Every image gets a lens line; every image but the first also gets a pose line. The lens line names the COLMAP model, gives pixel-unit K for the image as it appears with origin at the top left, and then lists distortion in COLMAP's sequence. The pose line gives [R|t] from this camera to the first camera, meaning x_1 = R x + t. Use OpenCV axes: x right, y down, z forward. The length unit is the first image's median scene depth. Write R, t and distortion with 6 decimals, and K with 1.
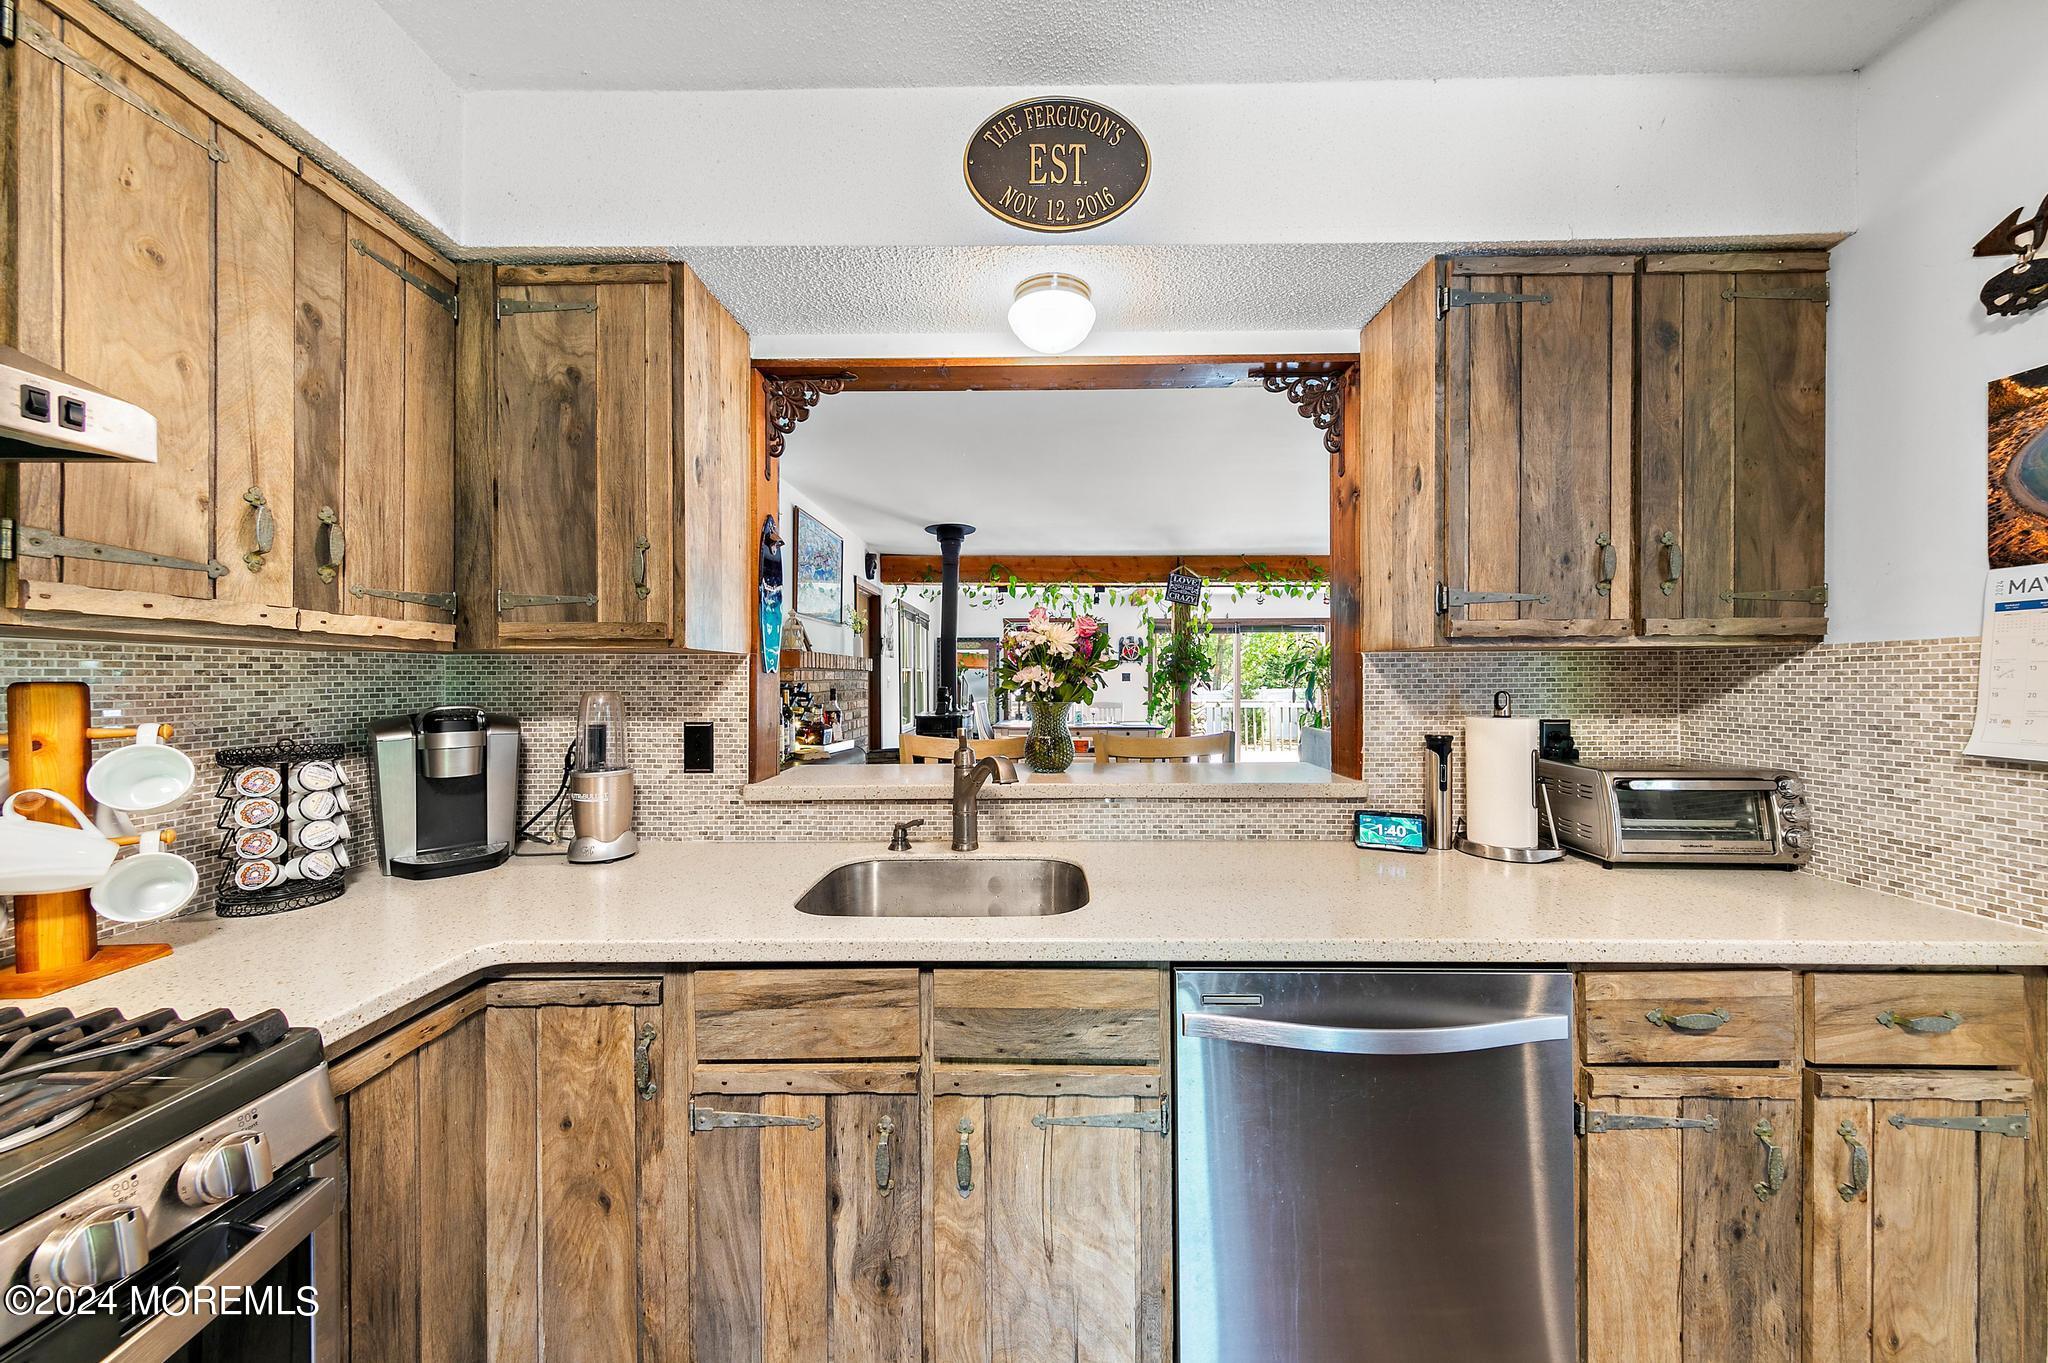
lens RADIAL K [[685.0, 0, 1033.5], [0, 685.0, 681.6], [0, 0, 1]] dist [0.008030, -0.000792]
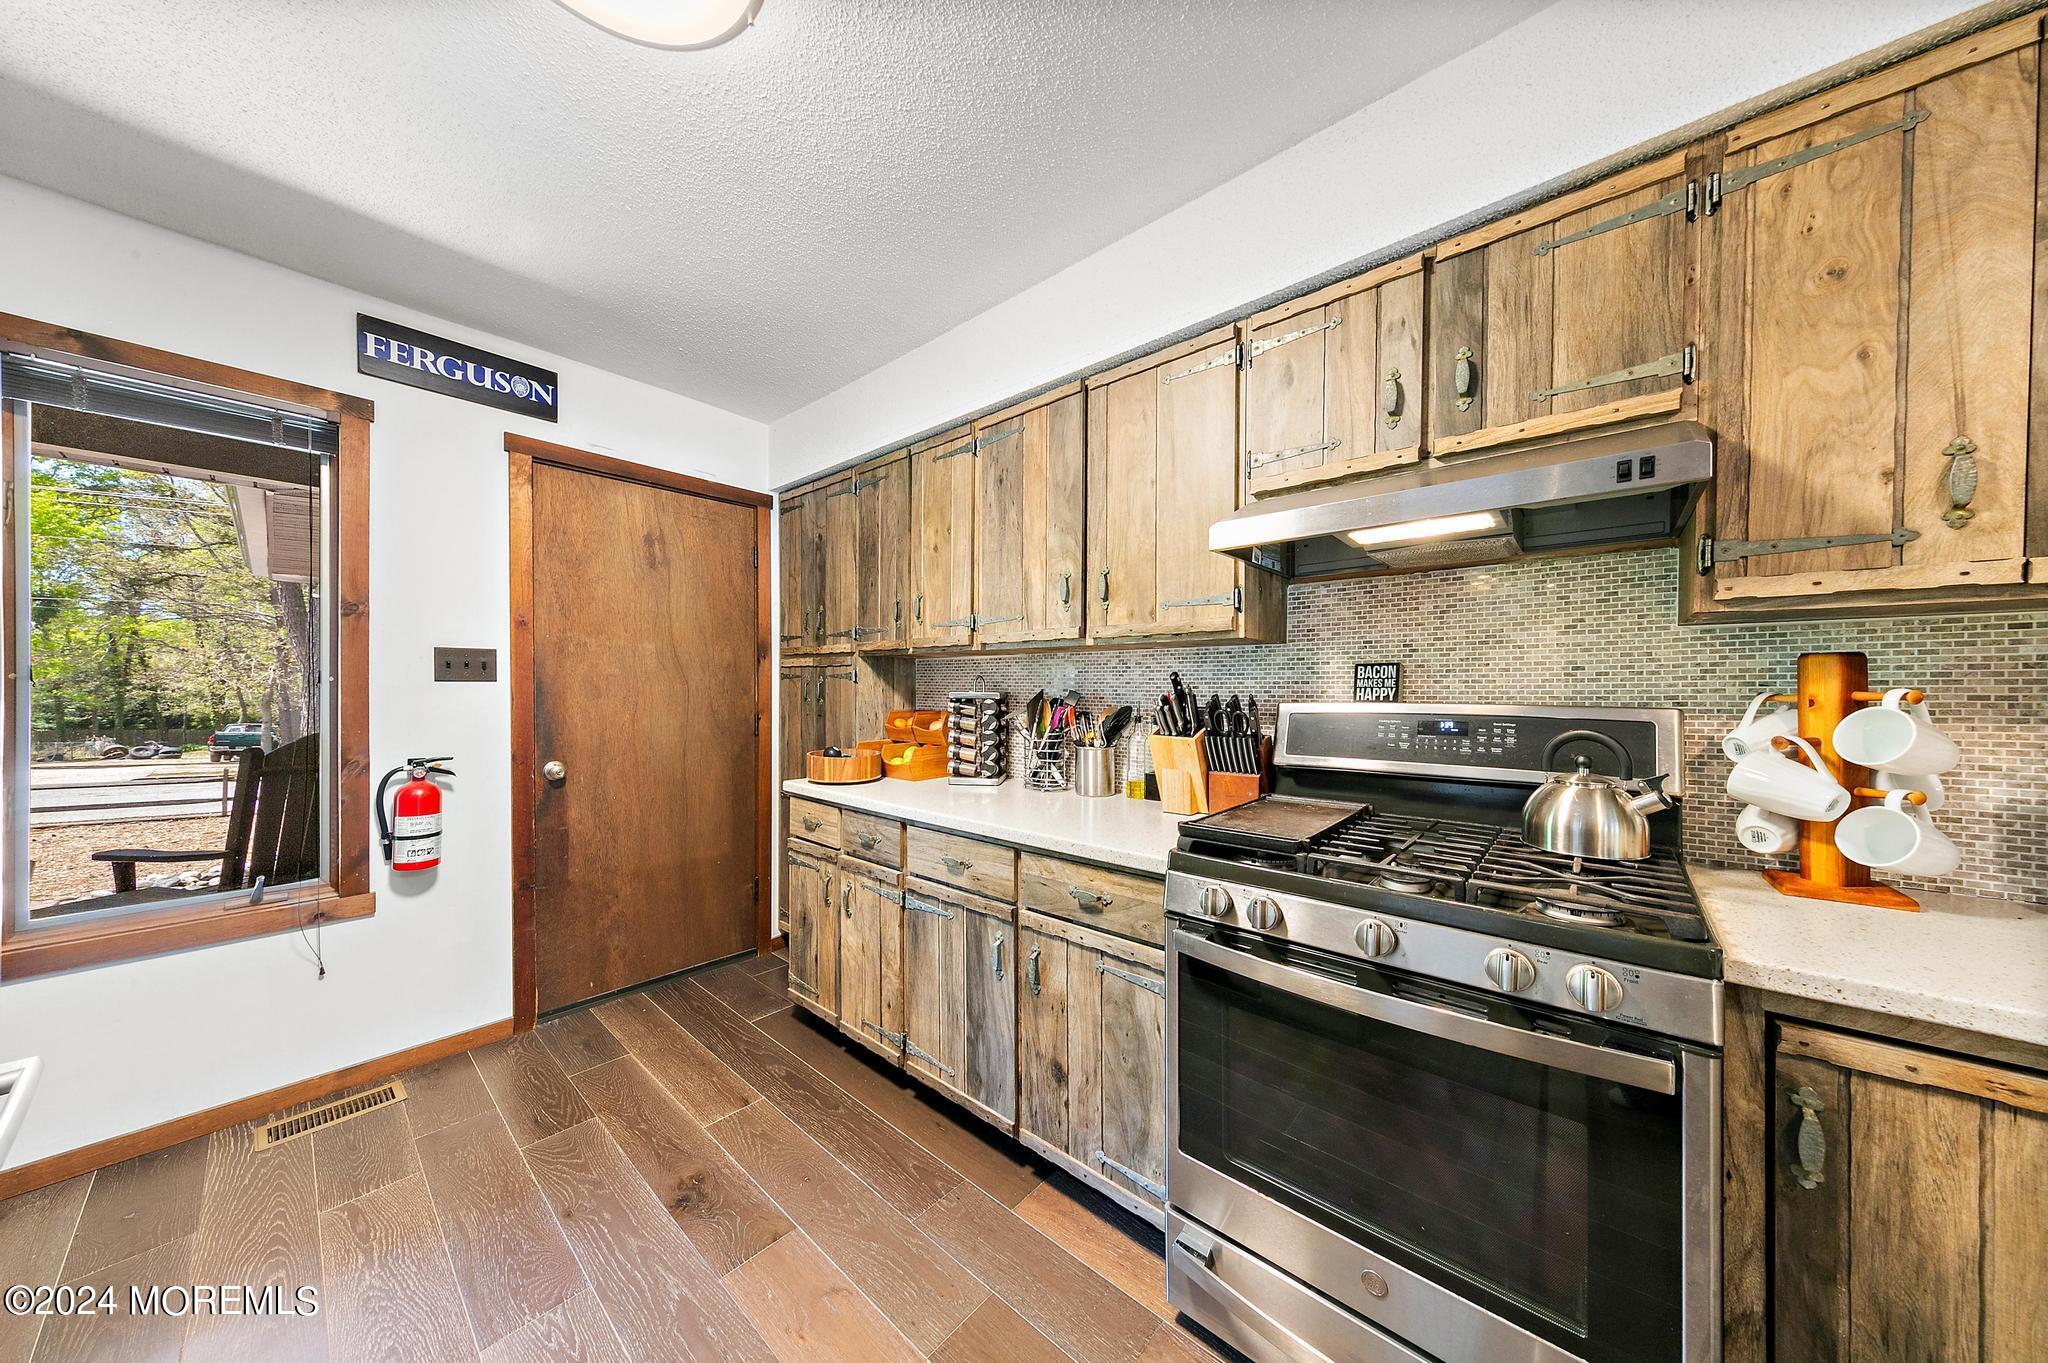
lens RADIAL K [[647.8, 0, 1029.3], [0, 647.8, 695.2], [0, 0, 1]] dist [0.006315, -0.001035]
pose [[-0.646507, 0.008787, -0.762858, 0.273498], [-0.000167, 0.999932, 0.011660, 0.043506], [0.762908, 0.007666, -0.646461, 0.461900]]
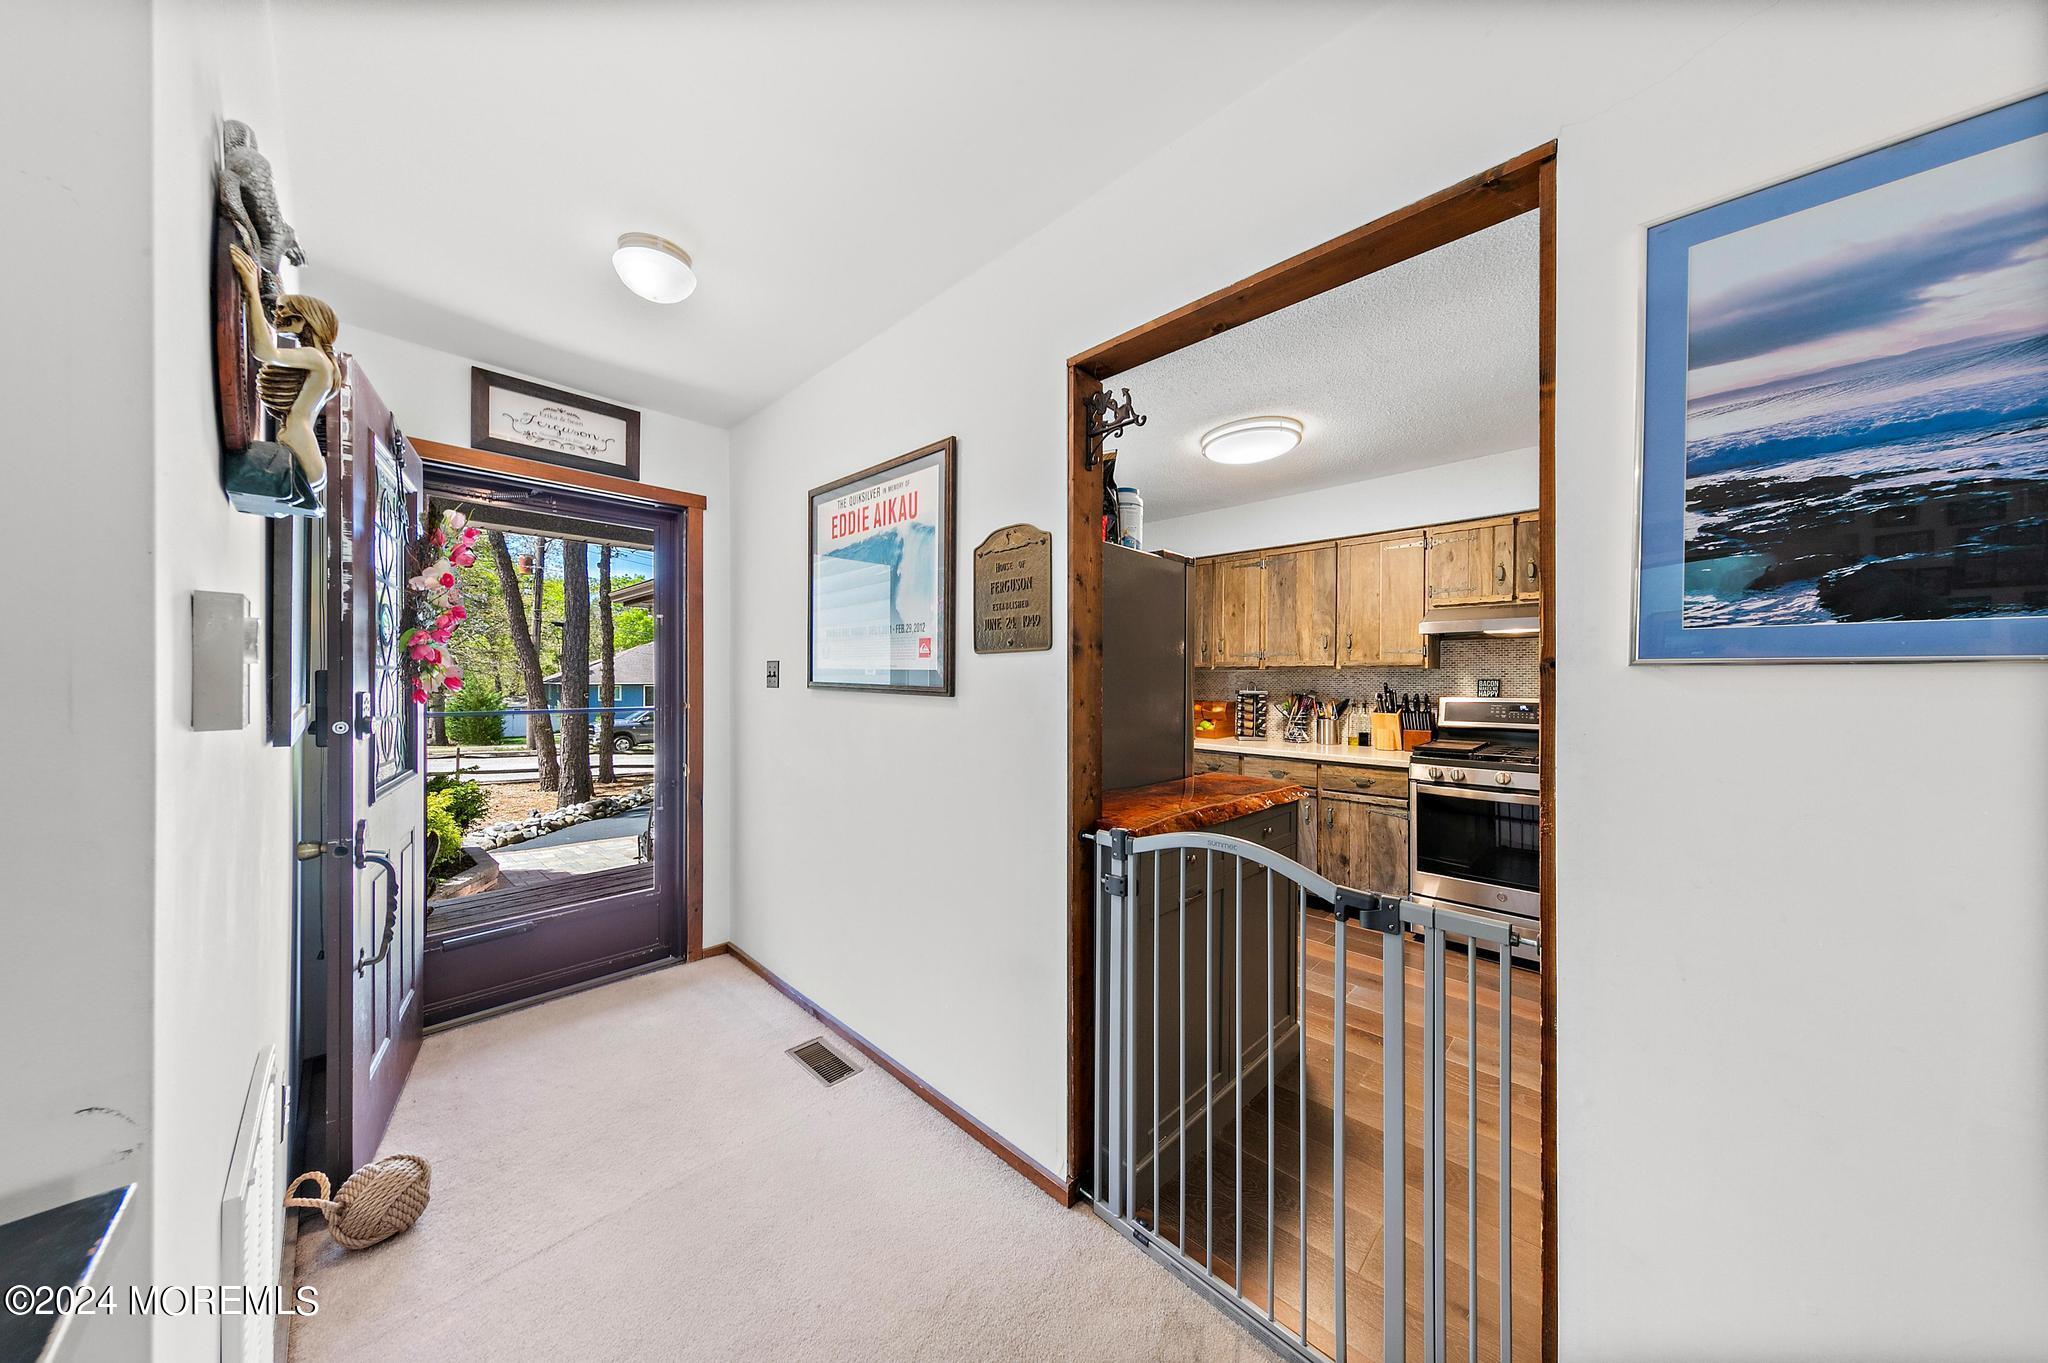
lens RADIAL K [[647.8, 0, 1021.3], [0, 647.8, 683.0], [0, 0, 1]] dist [0.006315, -0.001035]
pose [[-0.687827, 0.004058, -0.725864, 2.161910], [-0.000643, 0.999981, 0.006199, -0.002534], [0.725875, 0.004731, -0.687811, 0.614054]]
